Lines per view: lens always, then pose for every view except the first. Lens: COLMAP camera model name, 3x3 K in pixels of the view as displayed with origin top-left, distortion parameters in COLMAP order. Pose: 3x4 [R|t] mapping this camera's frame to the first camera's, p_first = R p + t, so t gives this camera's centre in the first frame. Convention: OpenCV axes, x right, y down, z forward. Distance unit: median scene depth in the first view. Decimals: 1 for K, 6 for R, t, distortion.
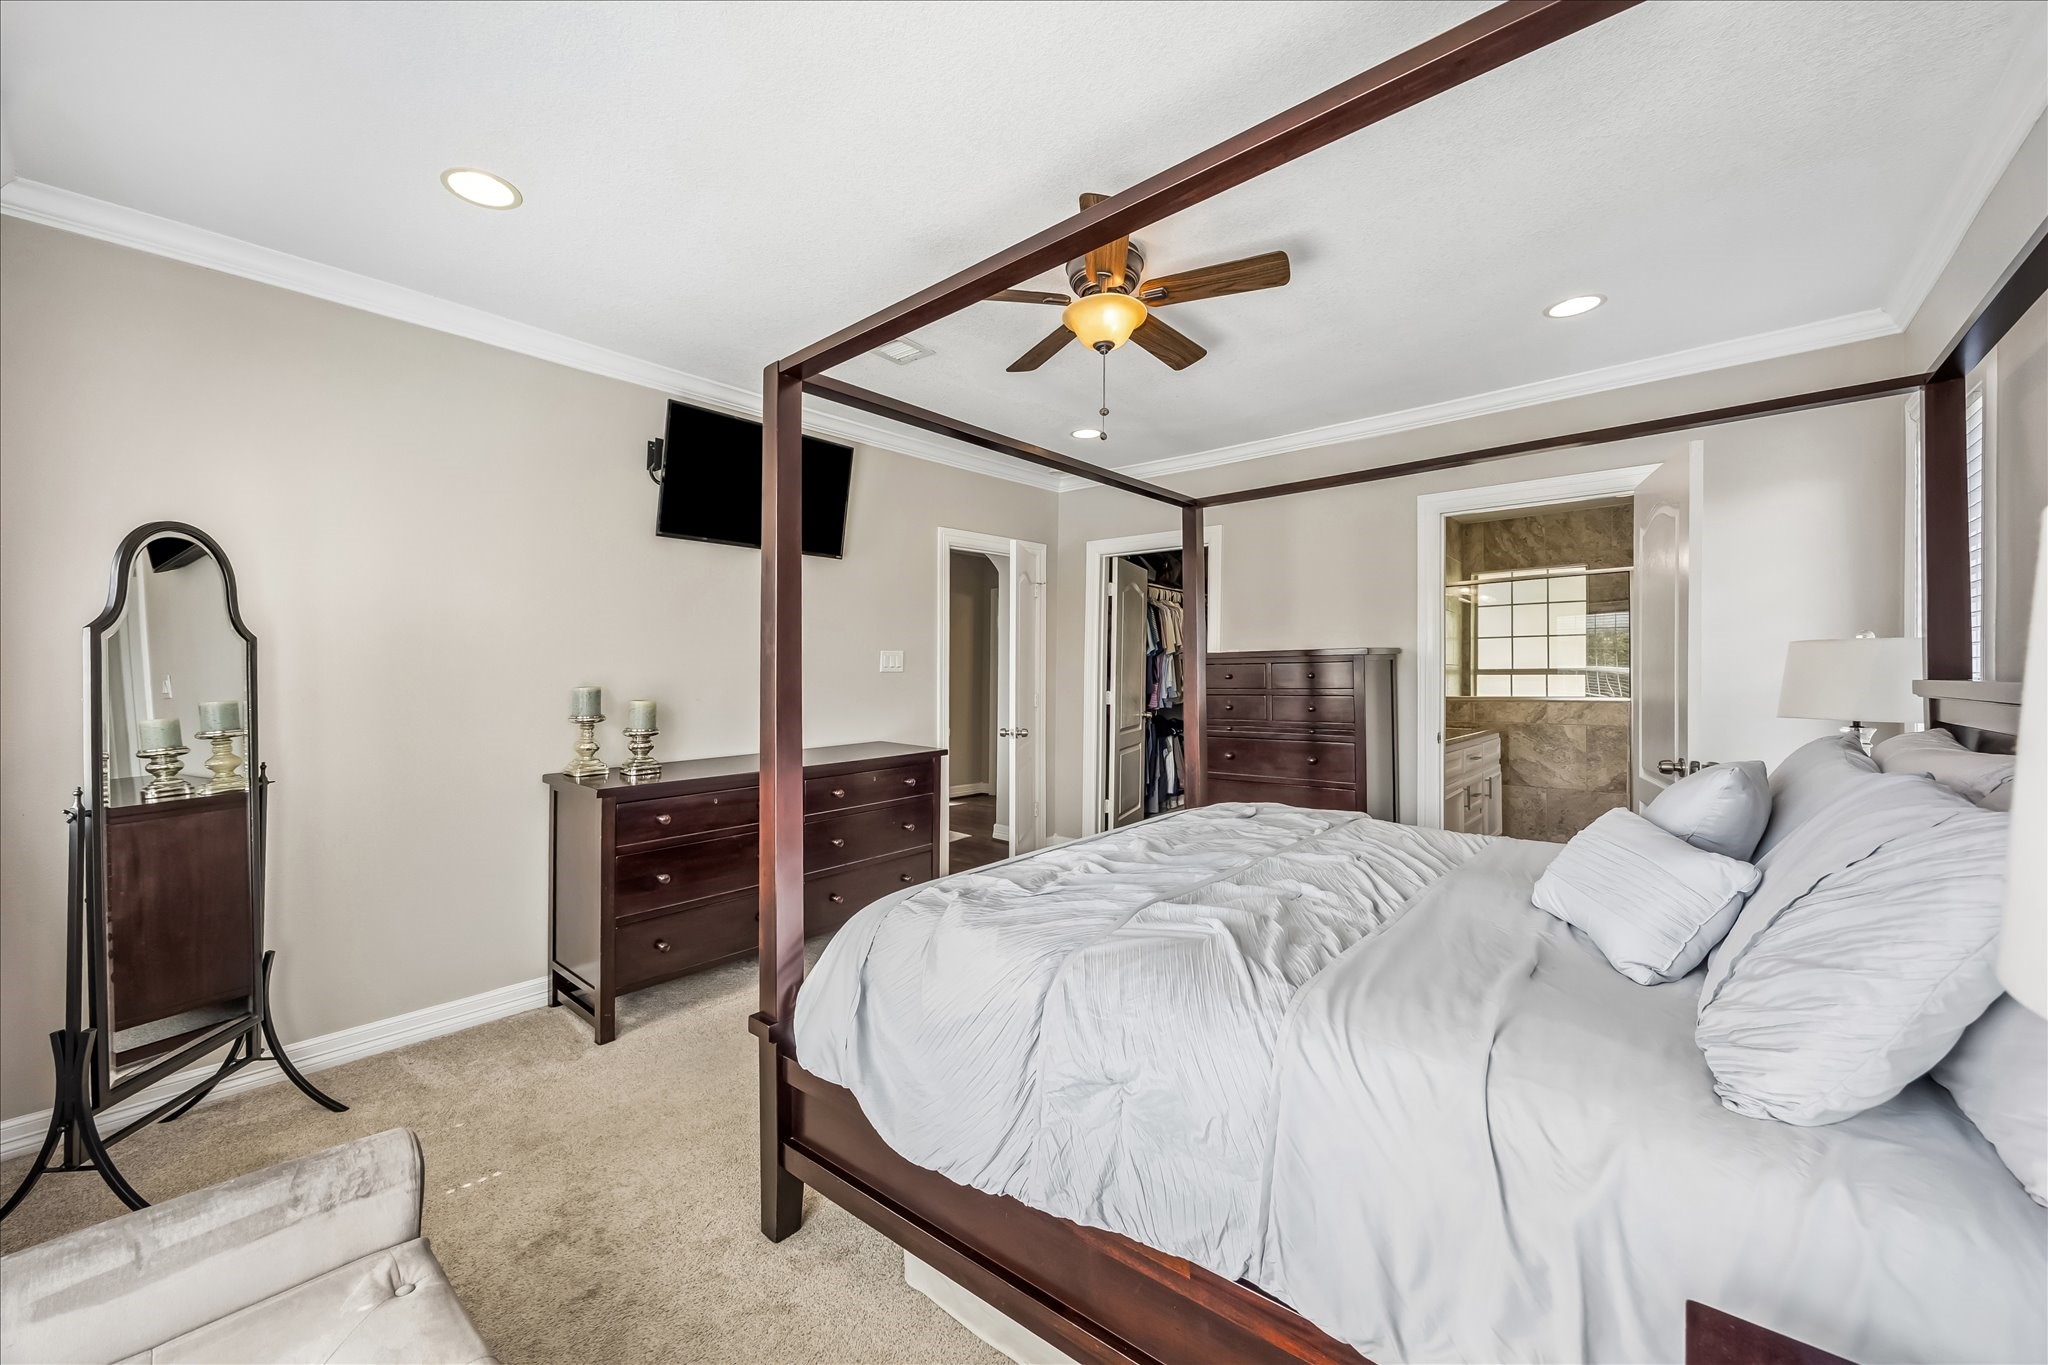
lens RADIAL K [[794.4, 0, 1021.2], [0, 794.4, 686.6], [0, 0, 1]] dist [0.000725, 0.000127]
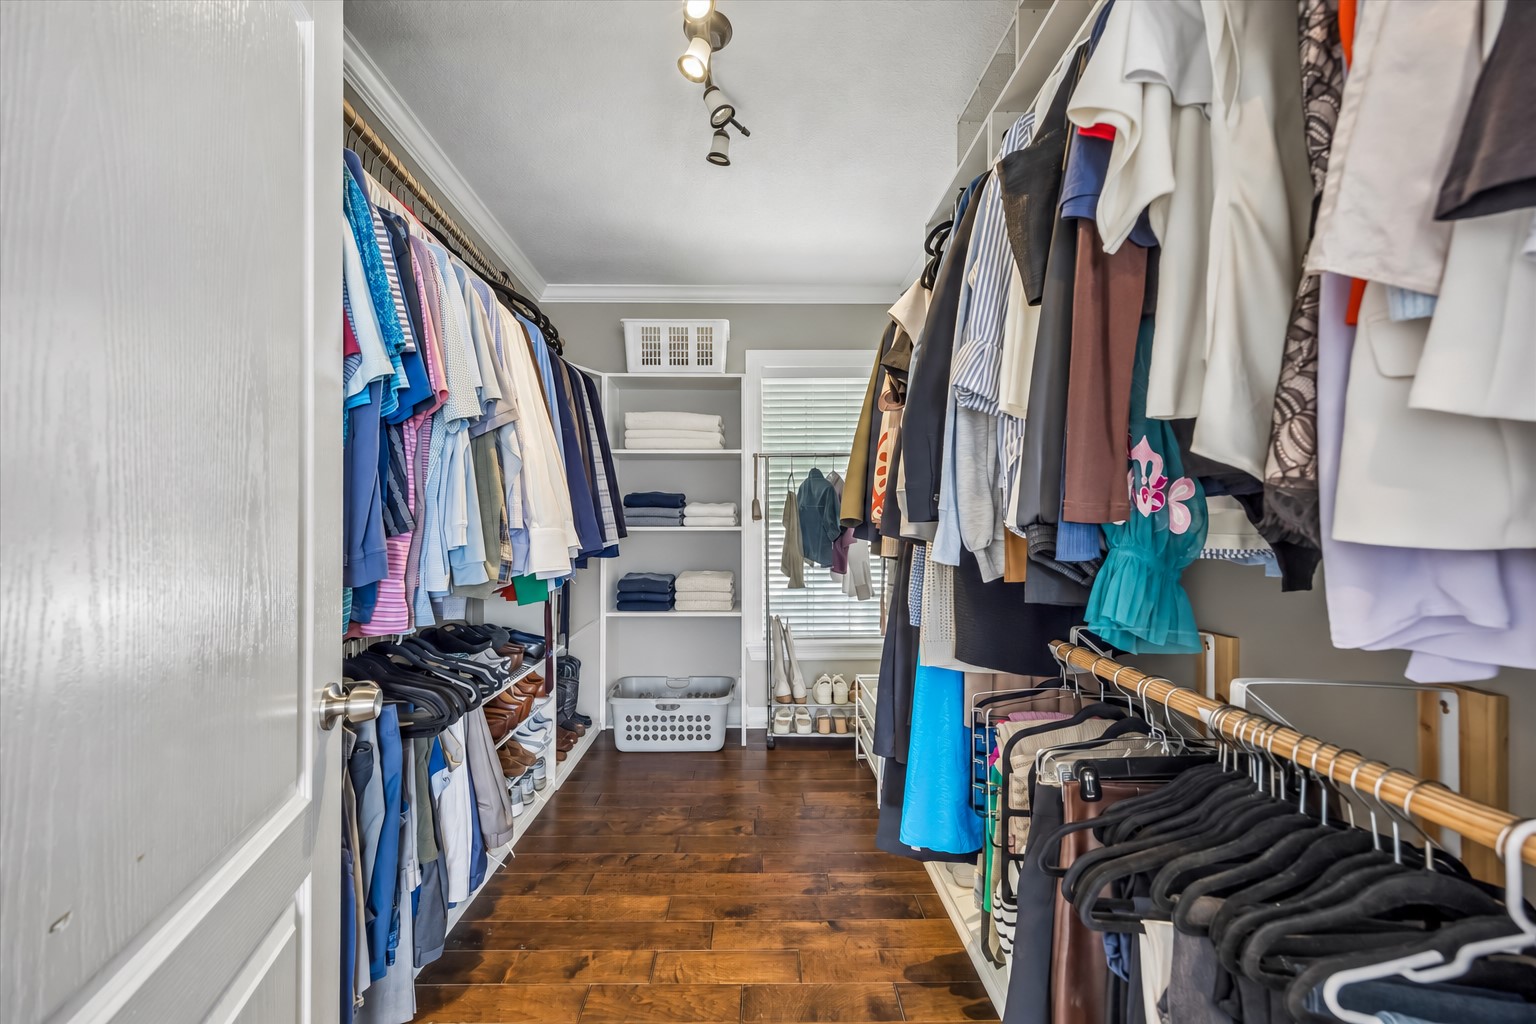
lens RADIAL K [[595.8, 0, 765.9], [0, 595.8, 515.0], [0, 0, 1]] dist [0.000725, 0.000127]
pose [[0.744074, -0.009267, 0.668033, 0.131689], [0.017218, 0.999838, -0.005309, -0.007327], [-0.667875, 0.015453, 0.744113, 0.791162]]
